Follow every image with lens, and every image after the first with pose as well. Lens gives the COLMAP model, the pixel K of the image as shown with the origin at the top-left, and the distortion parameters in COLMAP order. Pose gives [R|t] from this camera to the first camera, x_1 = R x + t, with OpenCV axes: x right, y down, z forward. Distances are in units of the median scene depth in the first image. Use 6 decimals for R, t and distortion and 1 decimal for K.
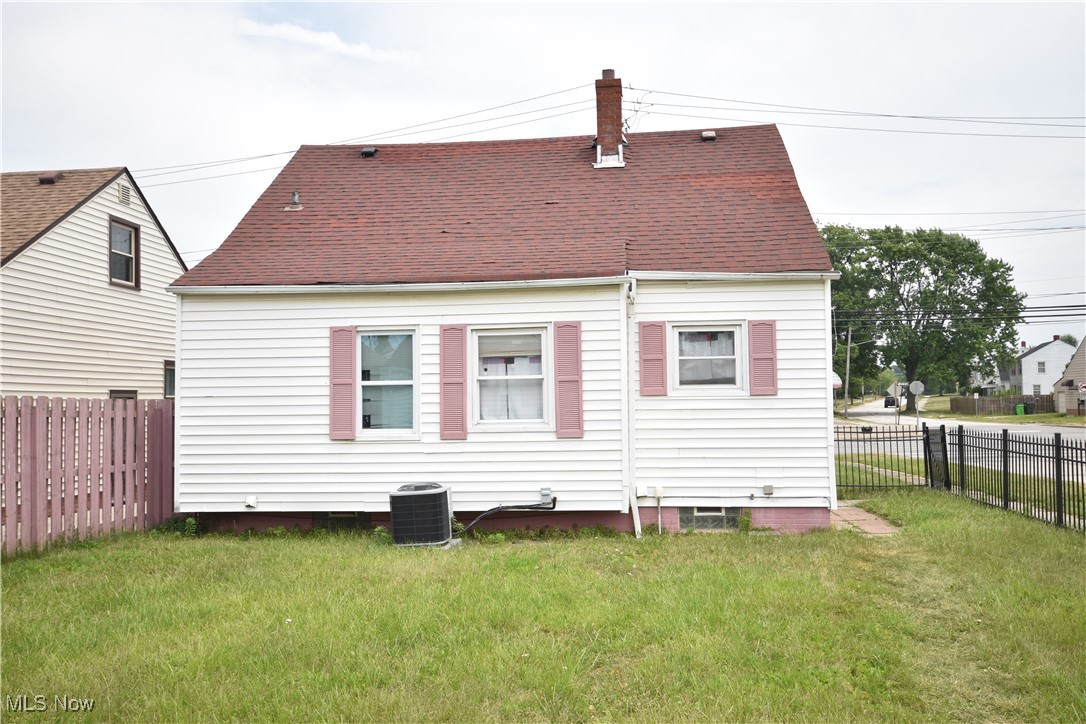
lens RADIAL K [[861.4, 0, 543.0], [0, 861.4, 362.0], [0, 0, 1]] dist [0.034923, -0.000957]
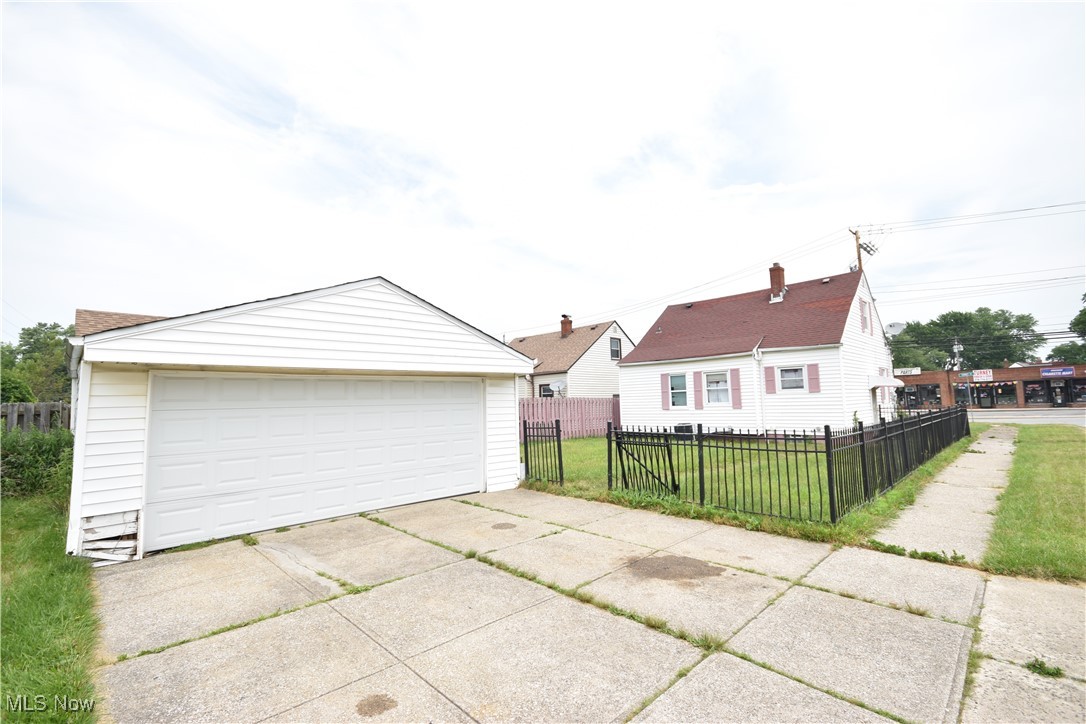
lens RADIAL K [[476.5, 0, 545.3], [0, 476.5, 363.8], [0, 0, 1]] dist [-0.000981, -0.004821]
pose [[0.776498, -0.059889, -0.627267, 0.527271], [0.042490, 0.998184, -0.042705, -0.020491], [0.628686, 0.006508, 0.777632, -0.634122]]
